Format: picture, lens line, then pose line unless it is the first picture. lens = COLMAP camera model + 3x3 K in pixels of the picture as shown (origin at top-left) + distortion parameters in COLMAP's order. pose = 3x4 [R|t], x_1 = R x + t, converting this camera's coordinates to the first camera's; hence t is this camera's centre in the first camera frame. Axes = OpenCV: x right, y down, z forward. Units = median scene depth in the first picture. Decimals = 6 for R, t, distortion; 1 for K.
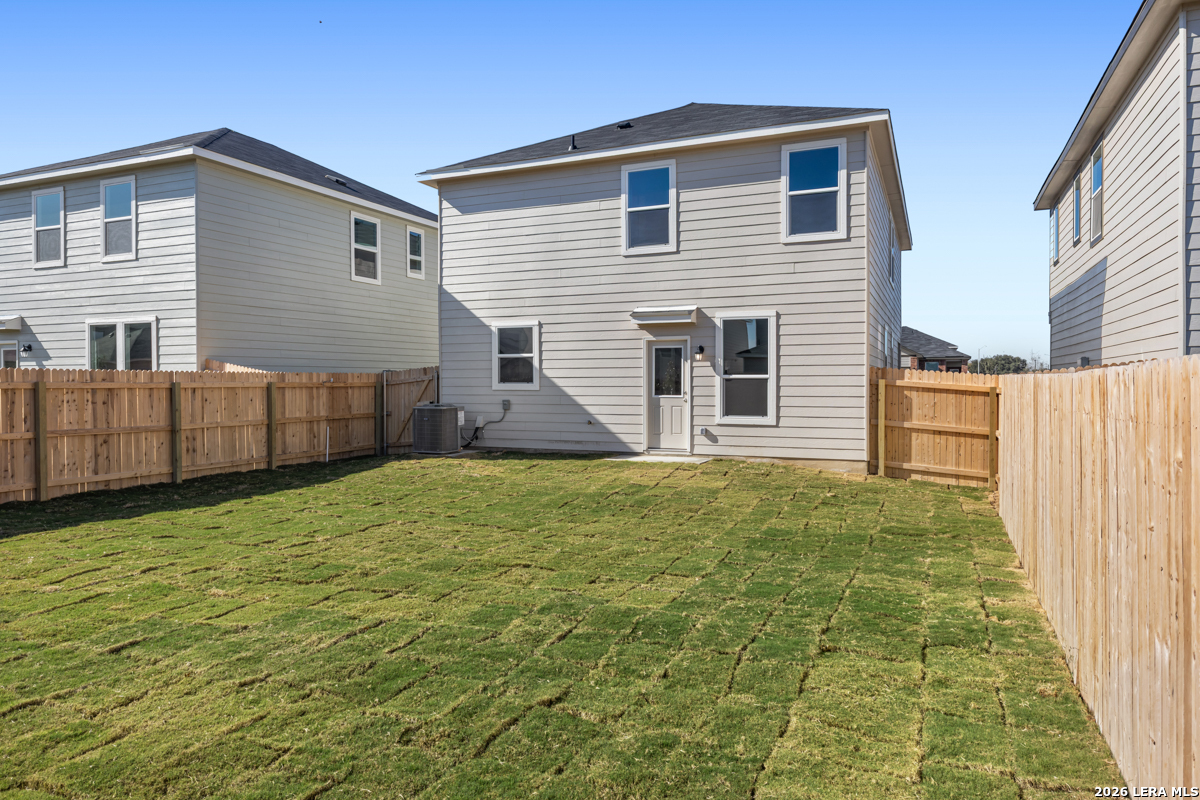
lens RADIAL K [[772.6, 0, 600.0], [0, 772.6, 400.0], [0, 0, 1]] dist [-0.002333, -0.001028]
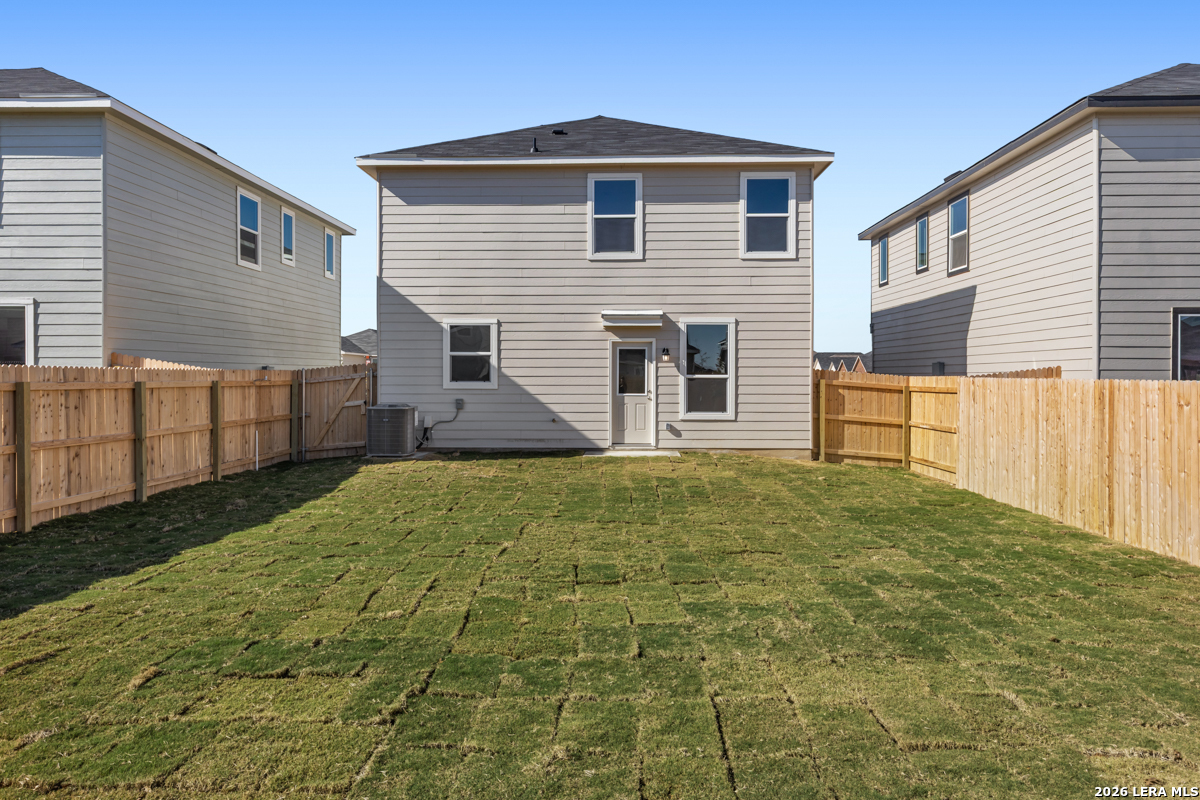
lens RADIAL K [[777.2, 0, 602.8], [0, 777.2, 388.5], [0, 0, 1]] dist [-0.000196, 0.000087]
pose [[0.925375, -0.002662, 0.379044, -0.360529], [0.005904, 0.999955, -0.007391, -0.005565], [-0.379007, 0.009078, 0.925349, 0.025061]]
